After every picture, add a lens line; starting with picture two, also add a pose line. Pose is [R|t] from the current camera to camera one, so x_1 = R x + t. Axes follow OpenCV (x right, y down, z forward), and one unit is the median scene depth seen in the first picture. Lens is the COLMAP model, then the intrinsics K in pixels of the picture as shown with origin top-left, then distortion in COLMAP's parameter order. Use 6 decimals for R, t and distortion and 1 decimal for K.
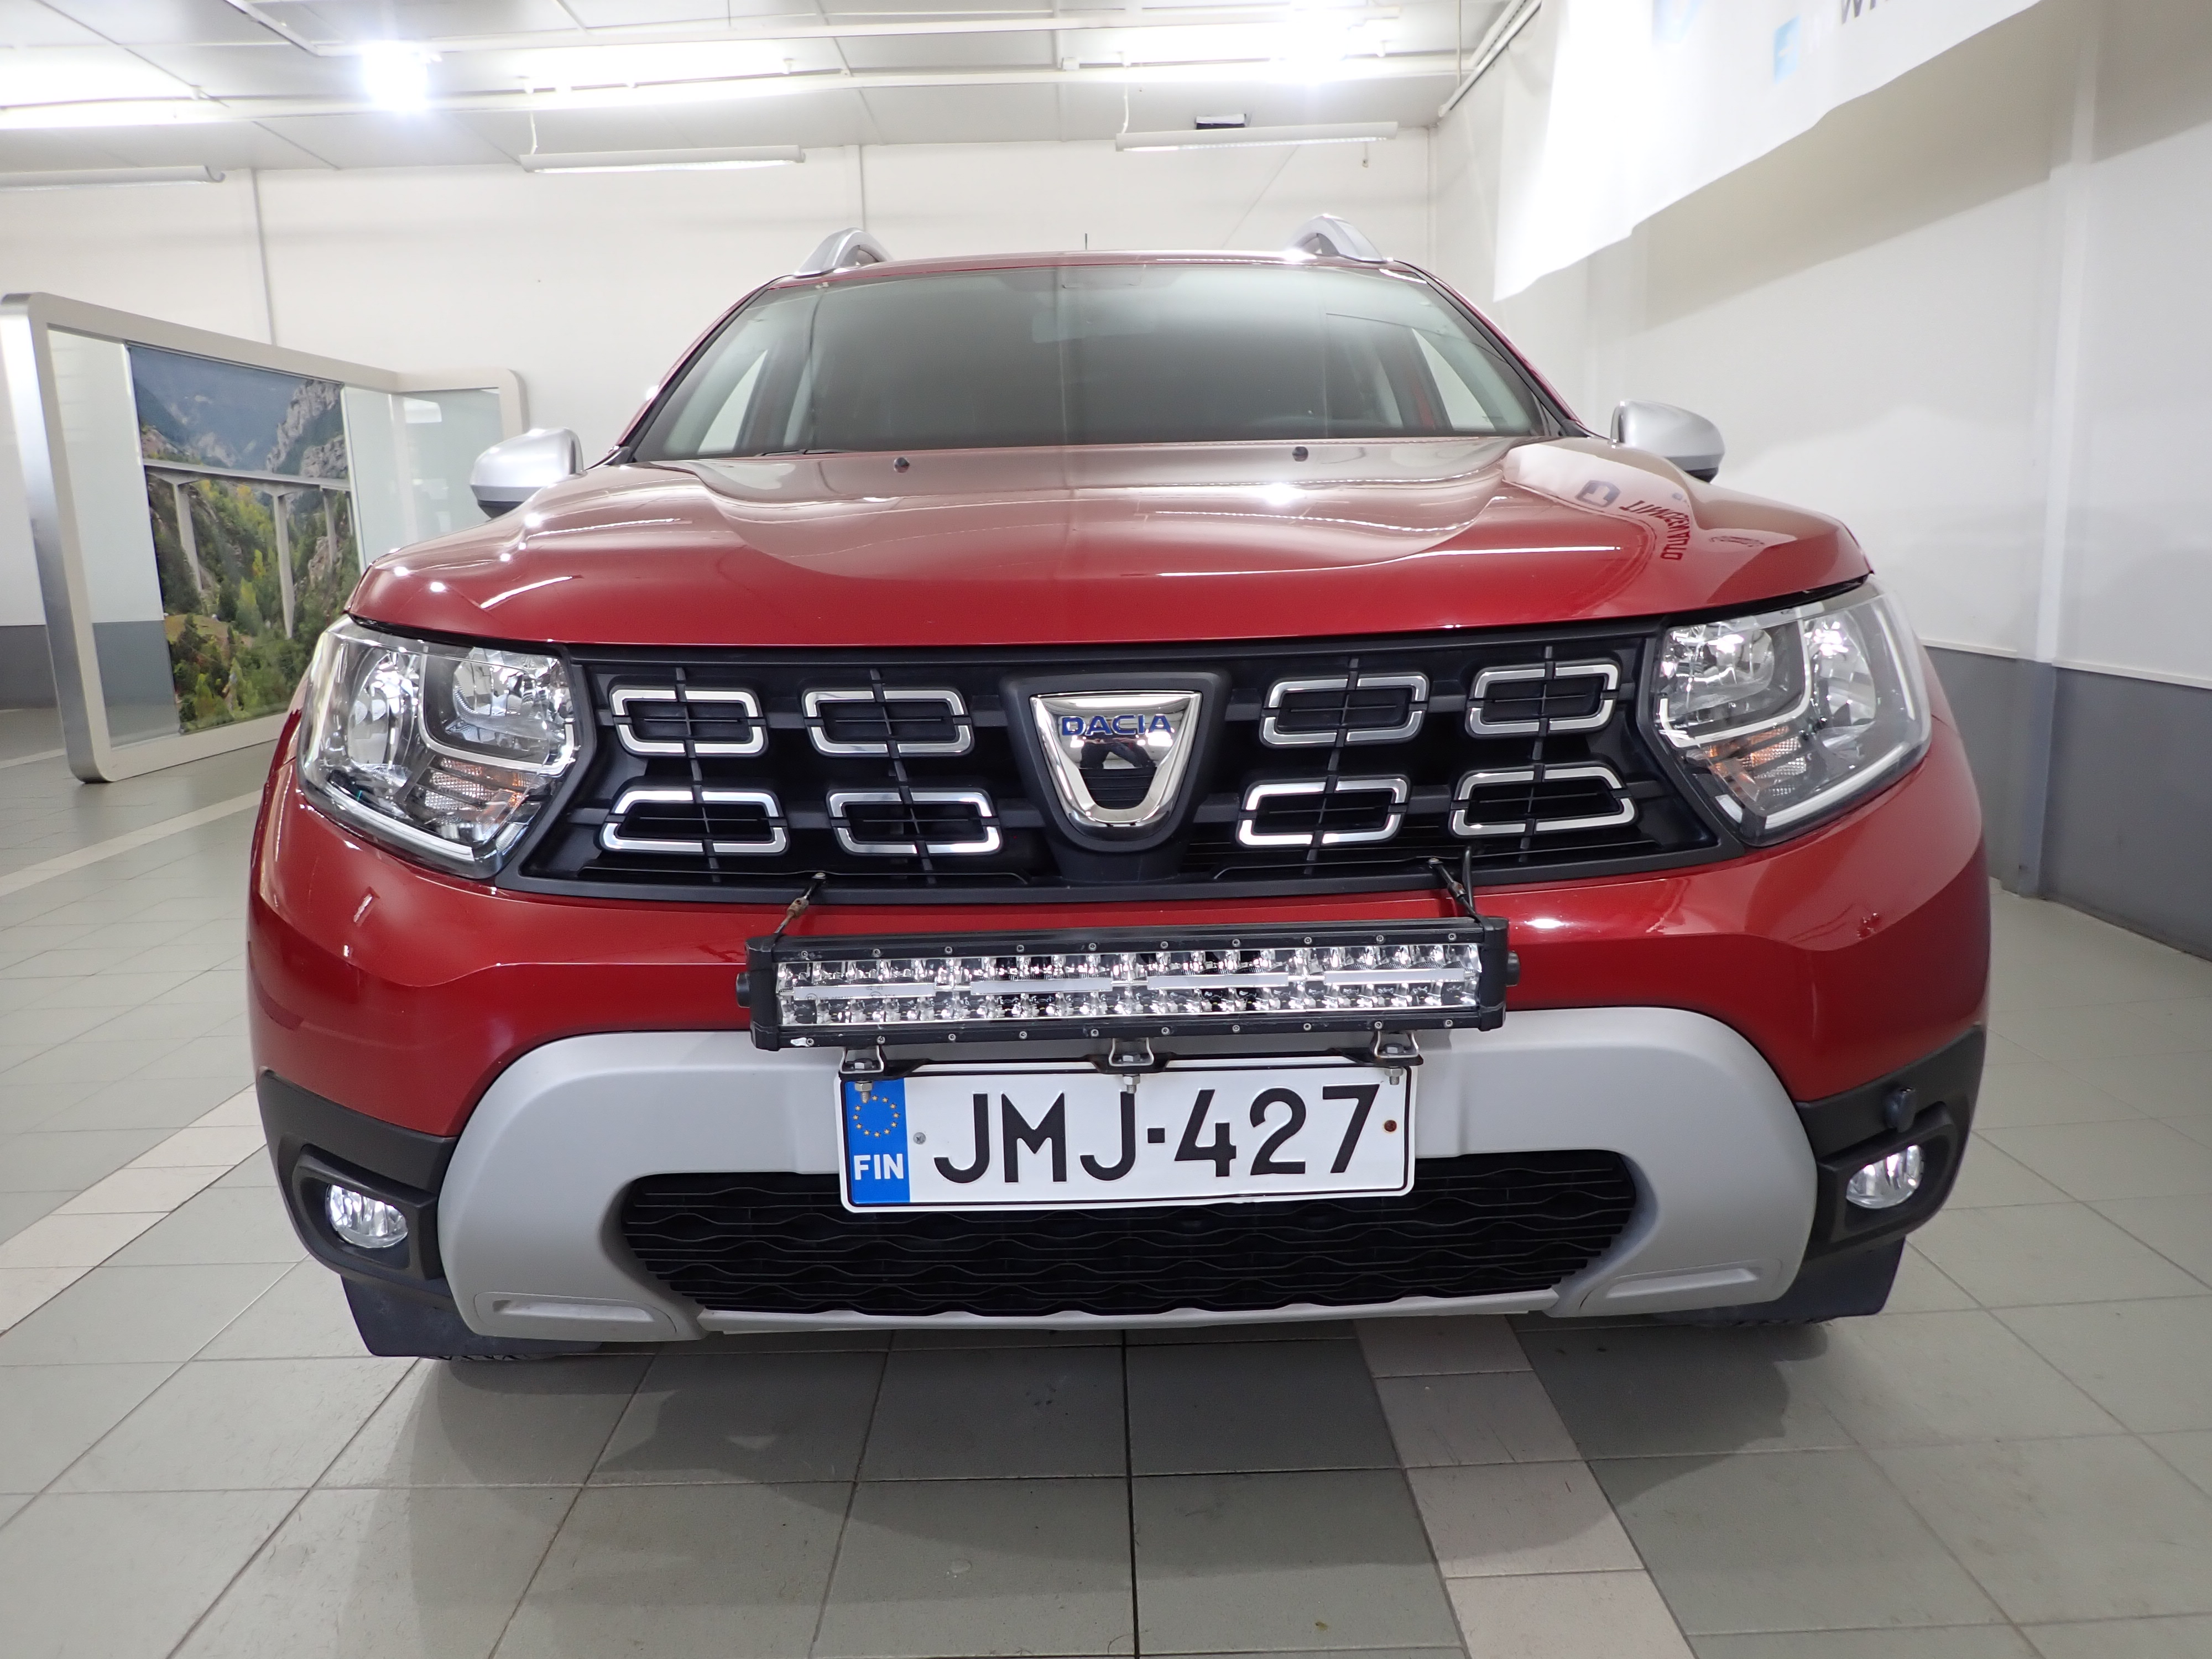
lens RADIAL K [[1631.8, 0, 1098.3], [0, 1631.8, 824.9], [0, 0, 1]] dist [-0.003993, -0.005271]
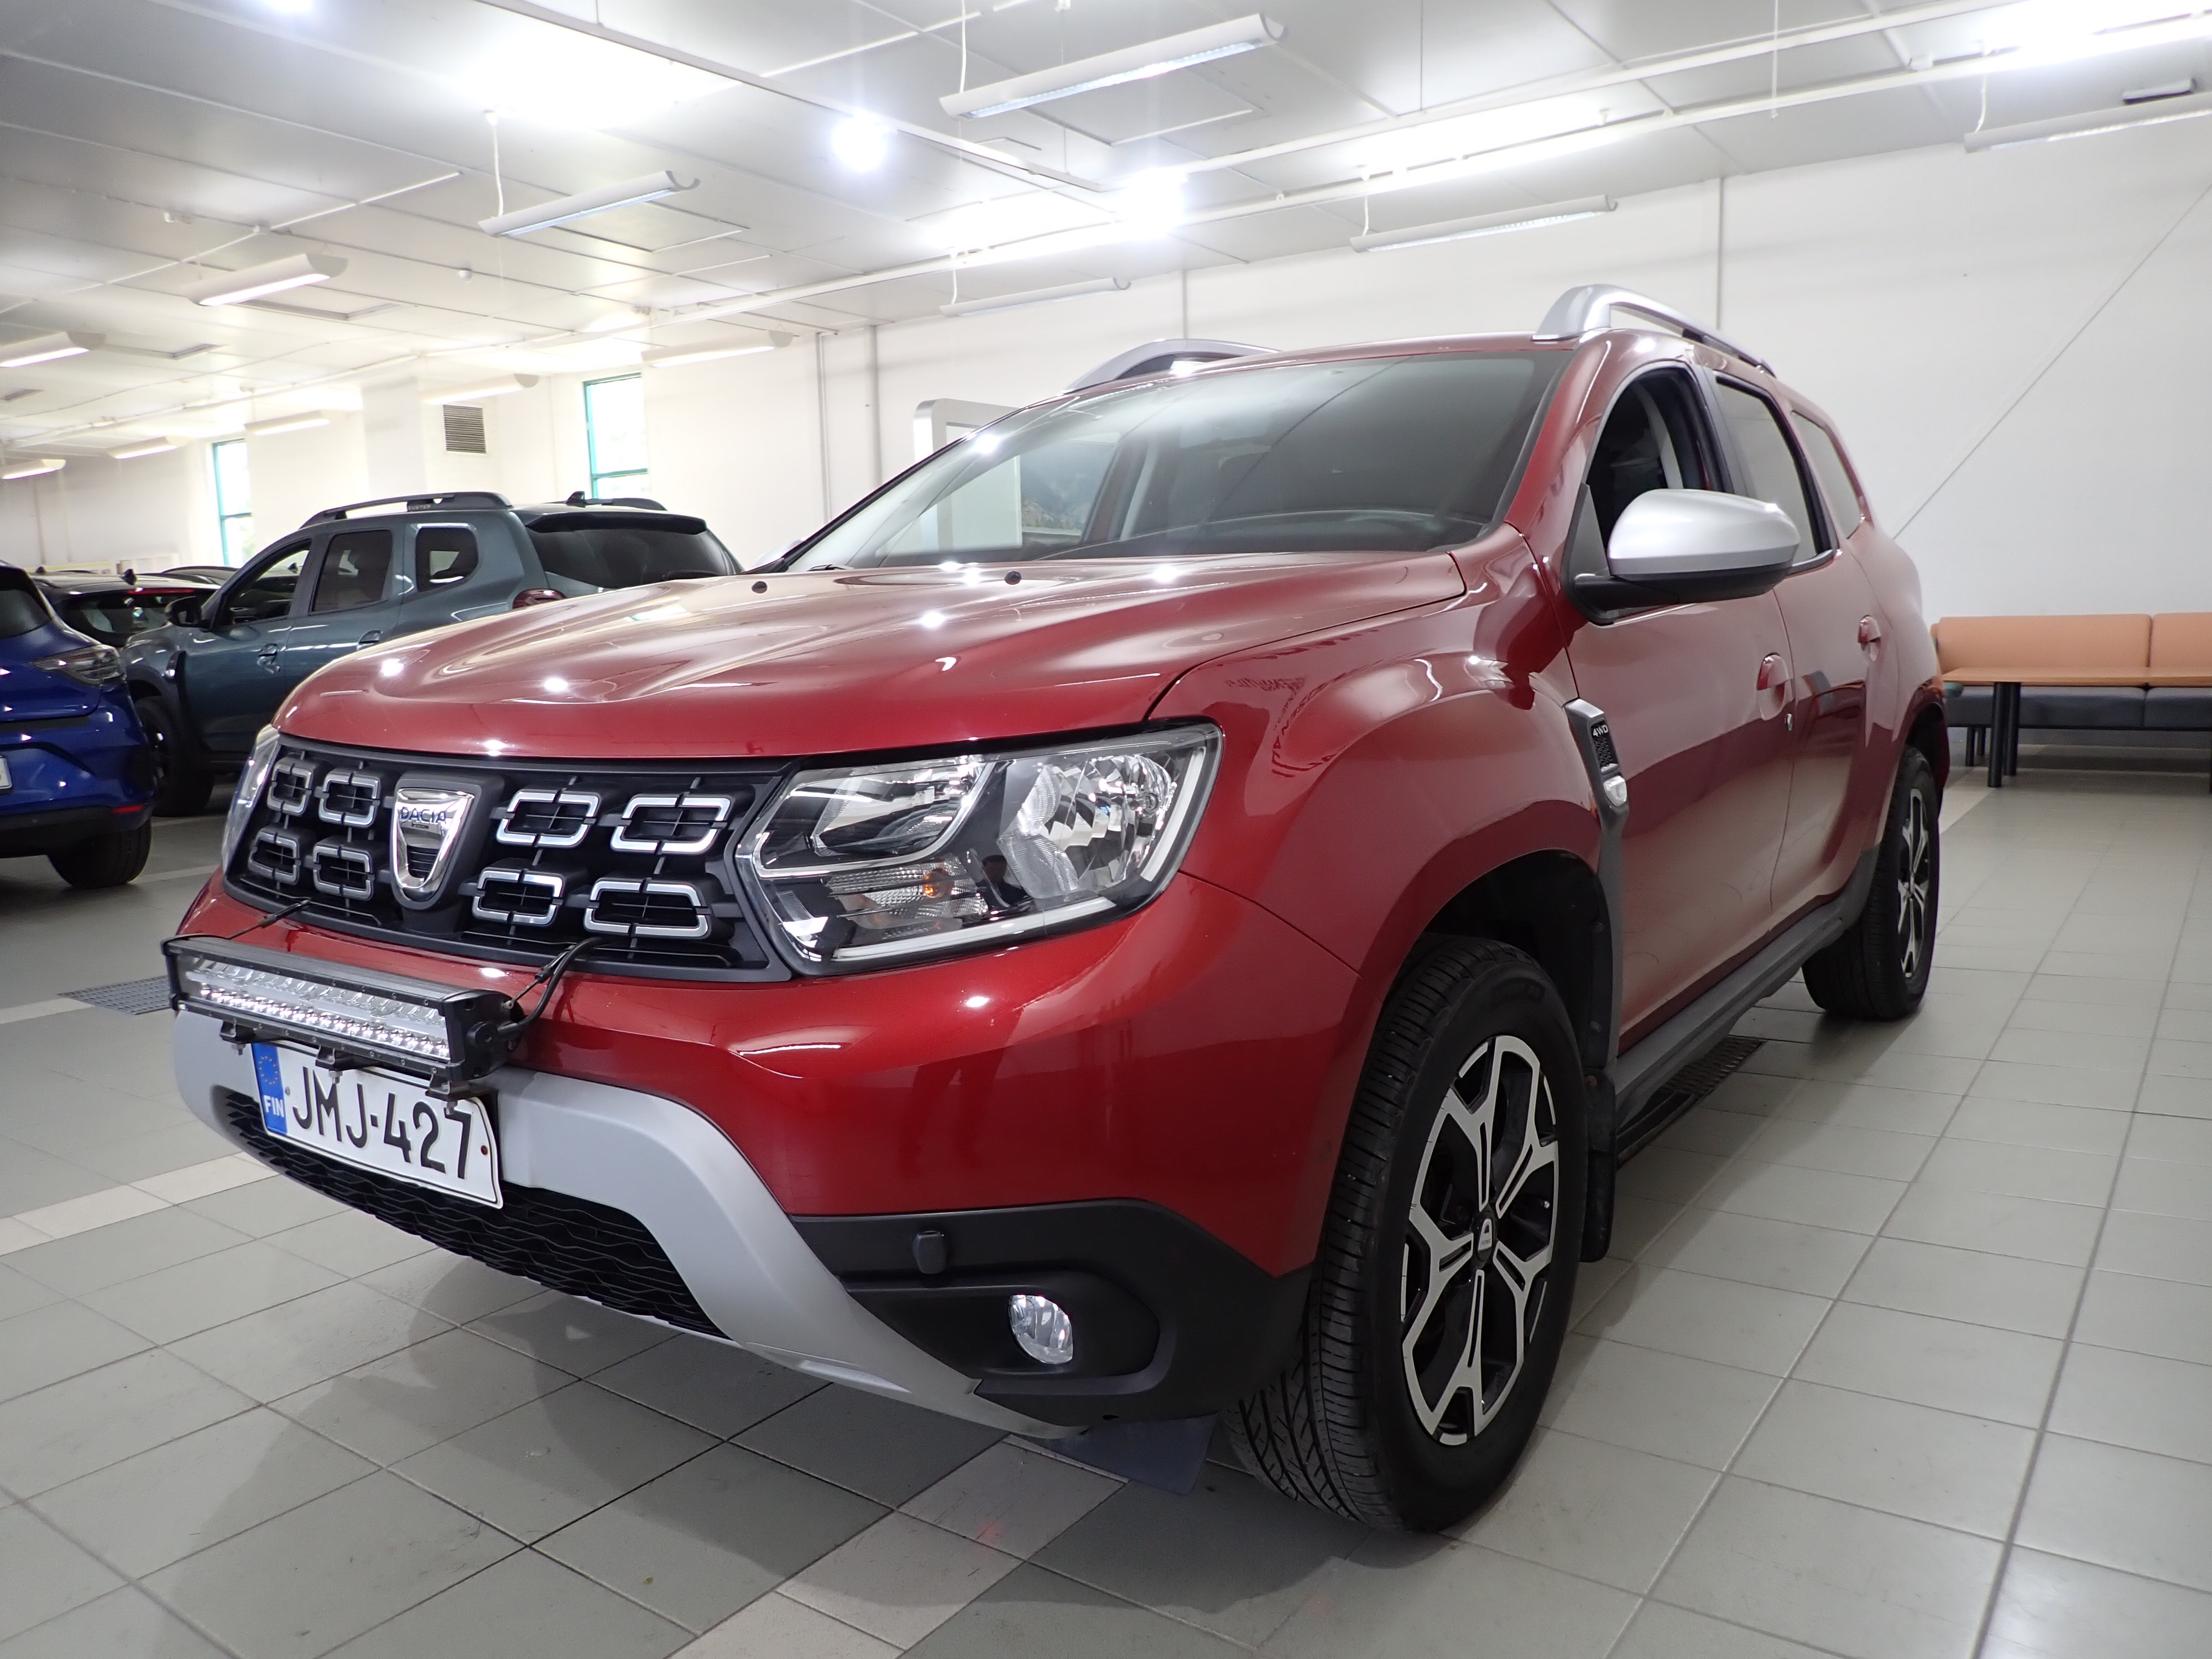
lens RADIAL K [[1631.8, 0, 1098.3], [0, 1631.8, 824.9], [0, 0, 1]] dist [-0.003993, -0.005271]
pose [[0.809792, 0.088480, -0.580008, 1.211568], [-0.099483, 0.994956, 0.012884, -0.123427], [0.578222, 0.047268, 0.814509, 0.222657]]
